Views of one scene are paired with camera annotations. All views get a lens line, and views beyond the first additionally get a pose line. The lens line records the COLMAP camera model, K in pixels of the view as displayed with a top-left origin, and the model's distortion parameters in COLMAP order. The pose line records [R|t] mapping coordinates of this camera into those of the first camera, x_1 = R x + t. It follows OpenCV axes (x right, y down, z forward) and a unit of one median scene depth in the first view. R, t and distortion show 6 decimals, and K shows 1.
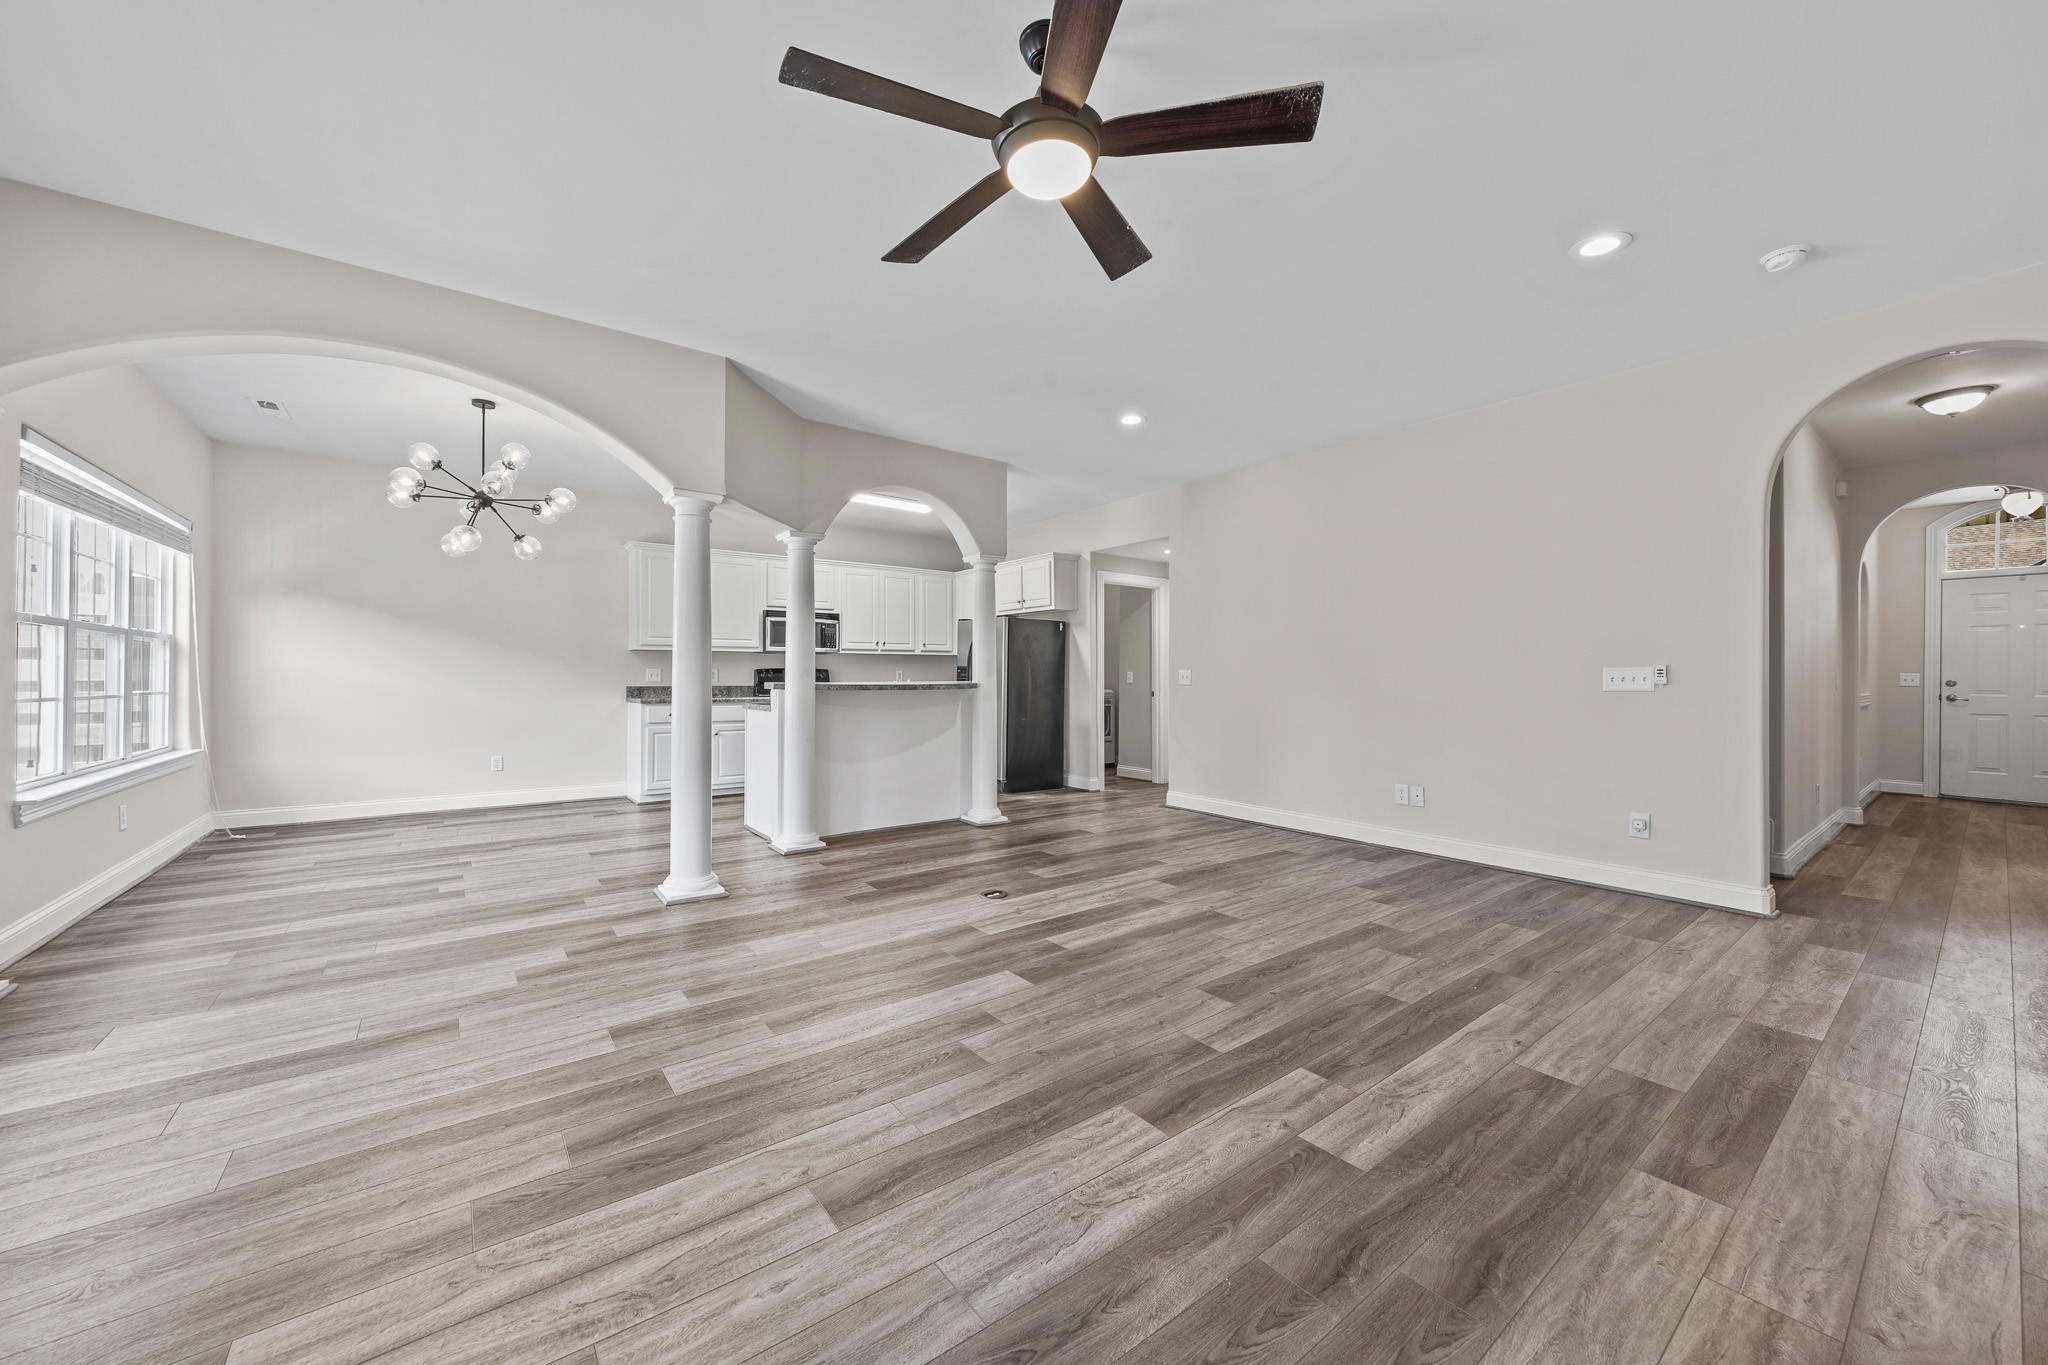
lens RADIAL K [[748.6, 0, 1009.6], [0, 748.6, 678.4], [0, 0, 1]] dist [-0.002789, 0.000053]
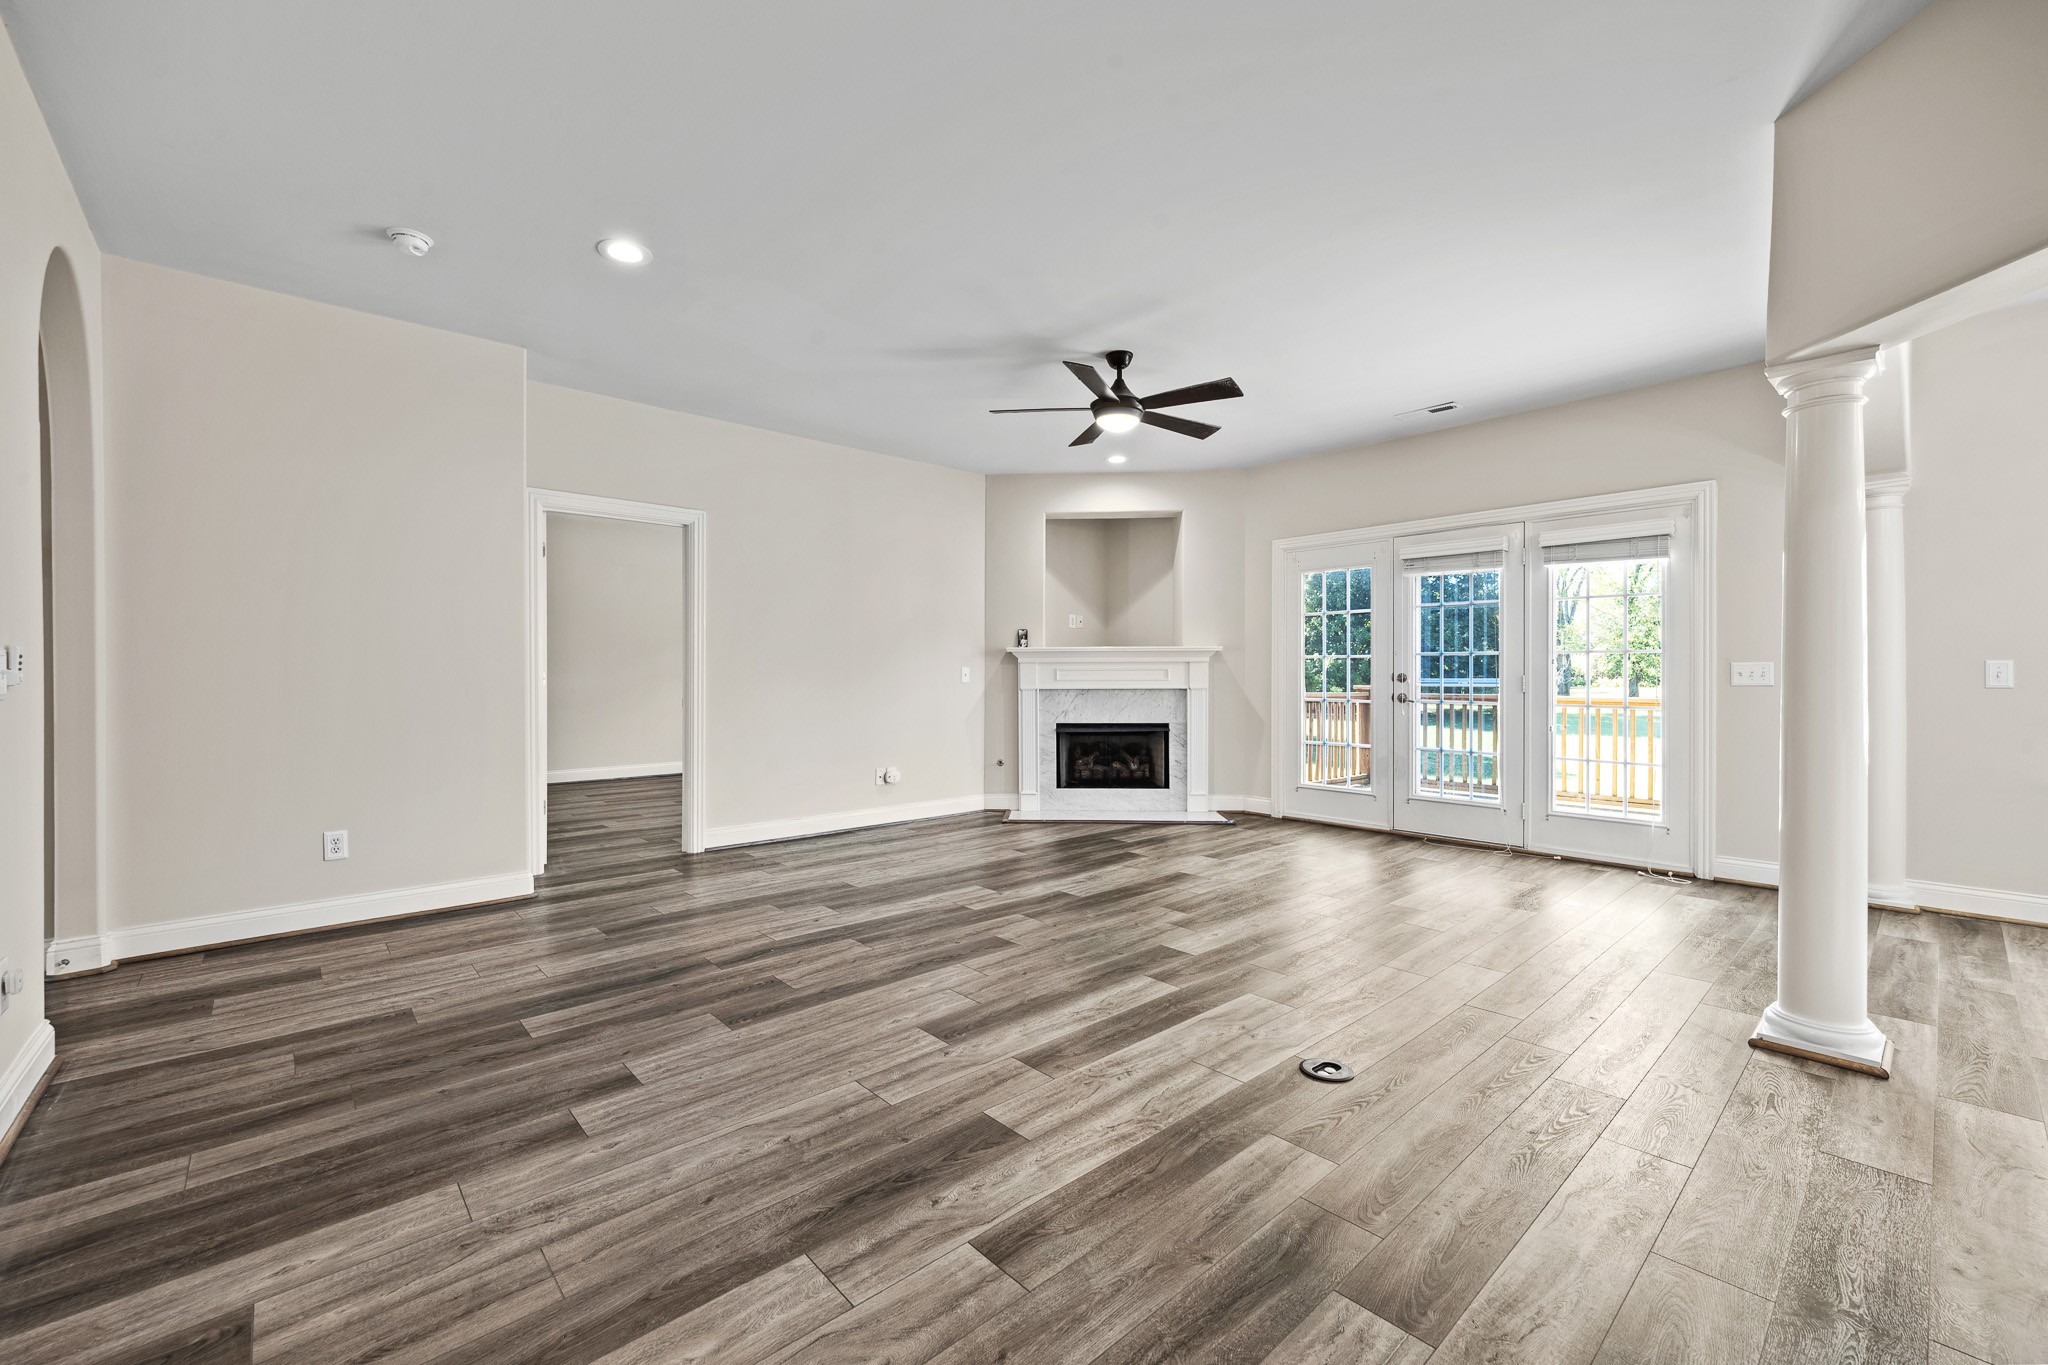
lens RADIAL K [[836.3, 0, 1016.1], [0, 836.3, 676.4], [0, 0, 1]] dist [0.001622, 0.000359]
pose [[-0.995706, -0.003531, -0.092505, 0.323345], [-0.003831, 0.999988, 0.003073, -0.001332], [0.092493, 0.003414, -0.995708, 1.956265]]
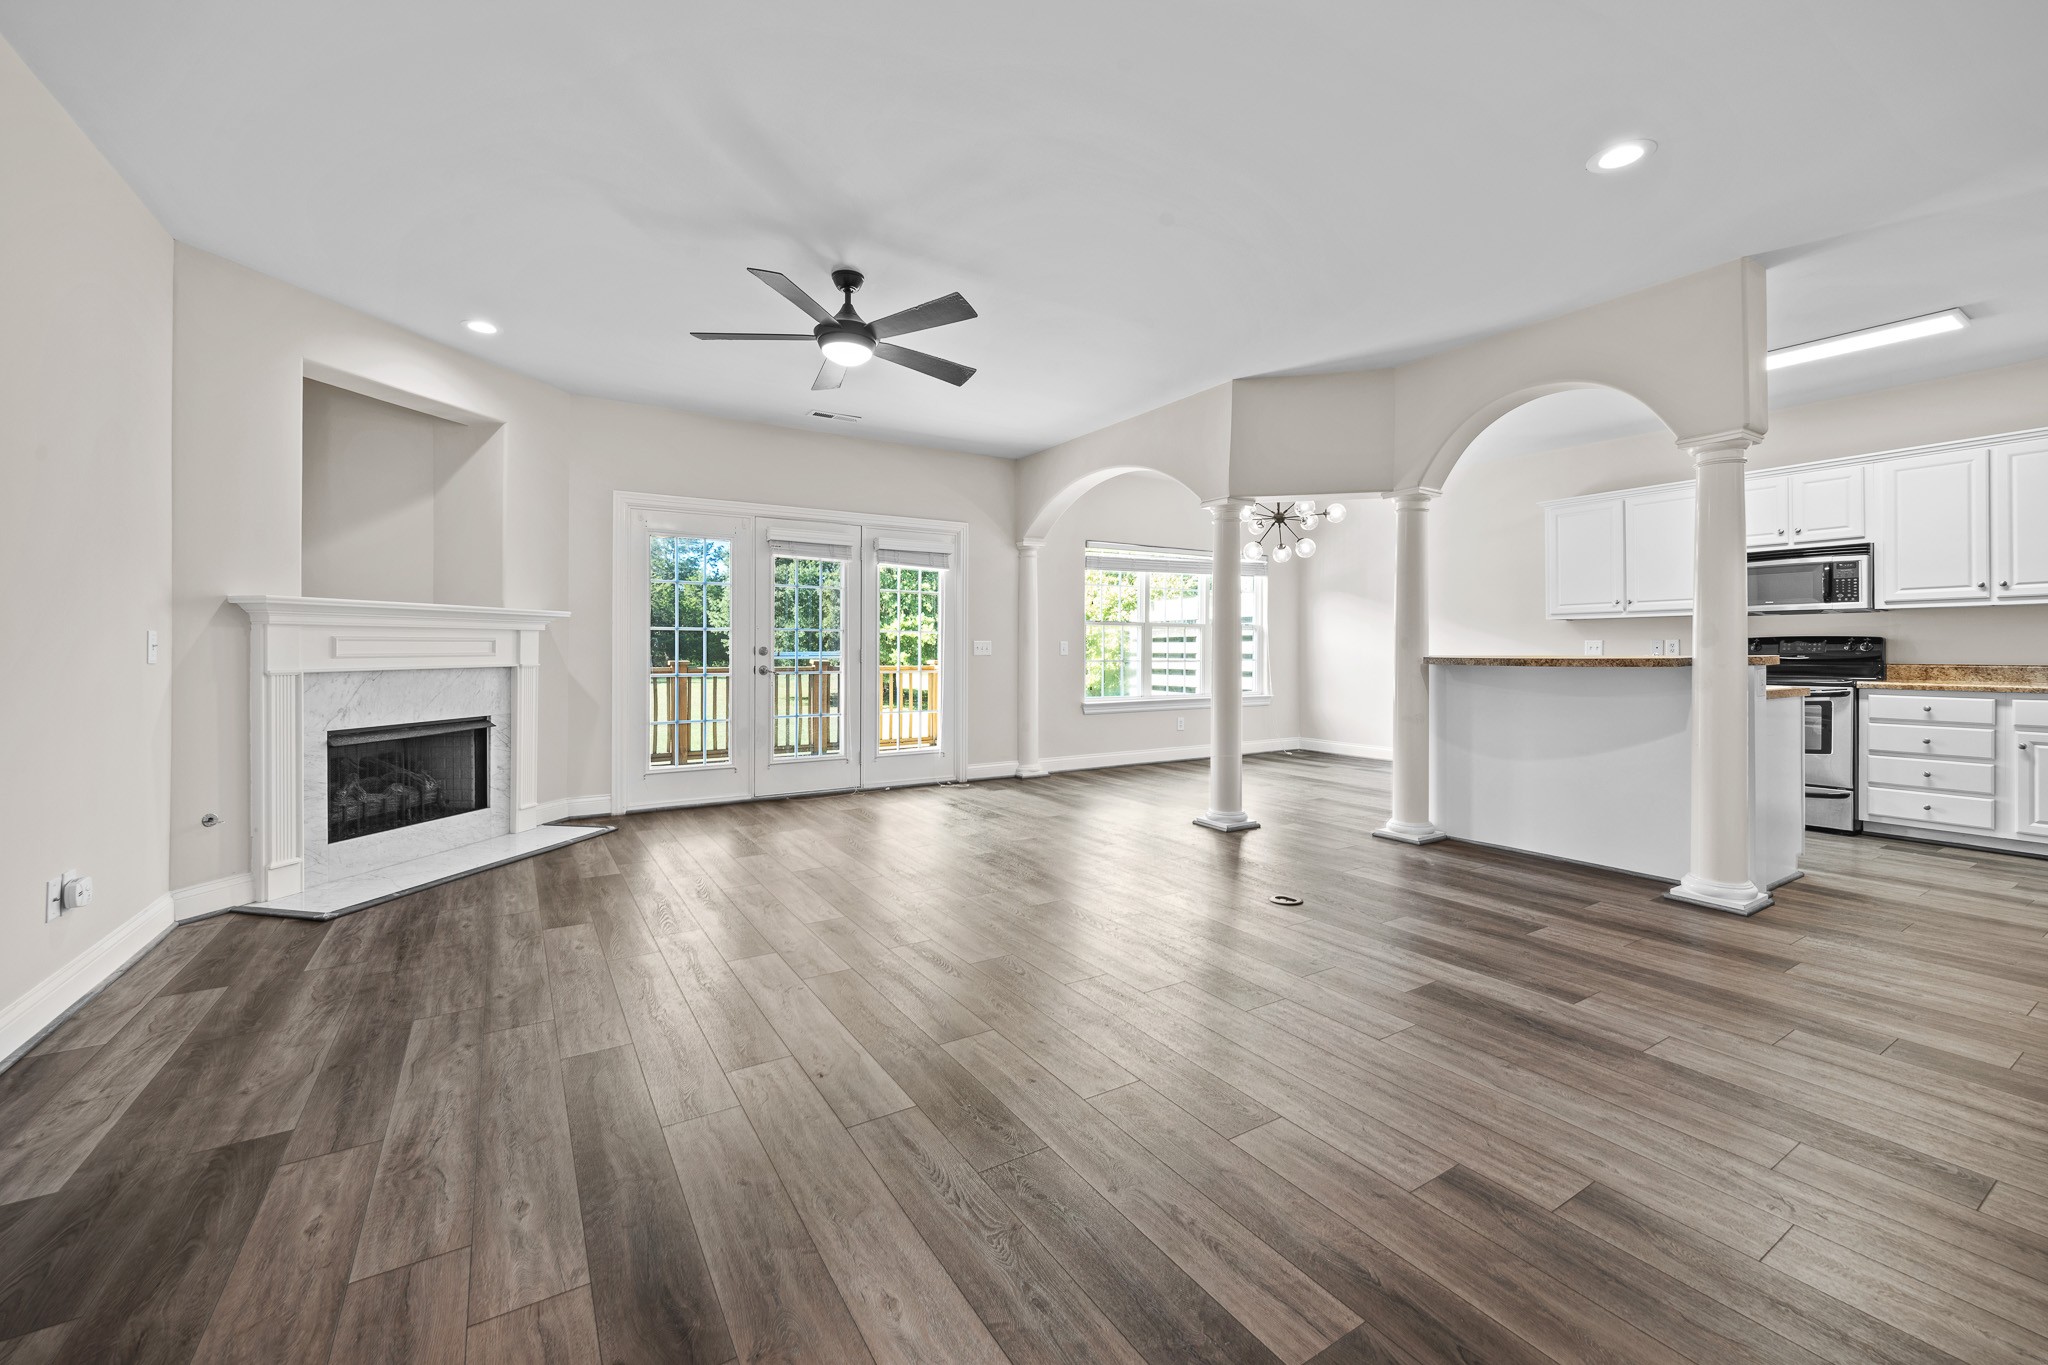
lens RADIAL K [[821.1, 0, 1024.9], [0, 821.1, 651.1], [0, 0, 1]] dist [0.003887, 0.000384]
pose [[-0.075453, -0.002700, -0.997146, 1.163009], [-0.002950, 0.999993, -0.002485, 0.006721], [0.997145, 0.002754, -0.075461, 0.950330]]
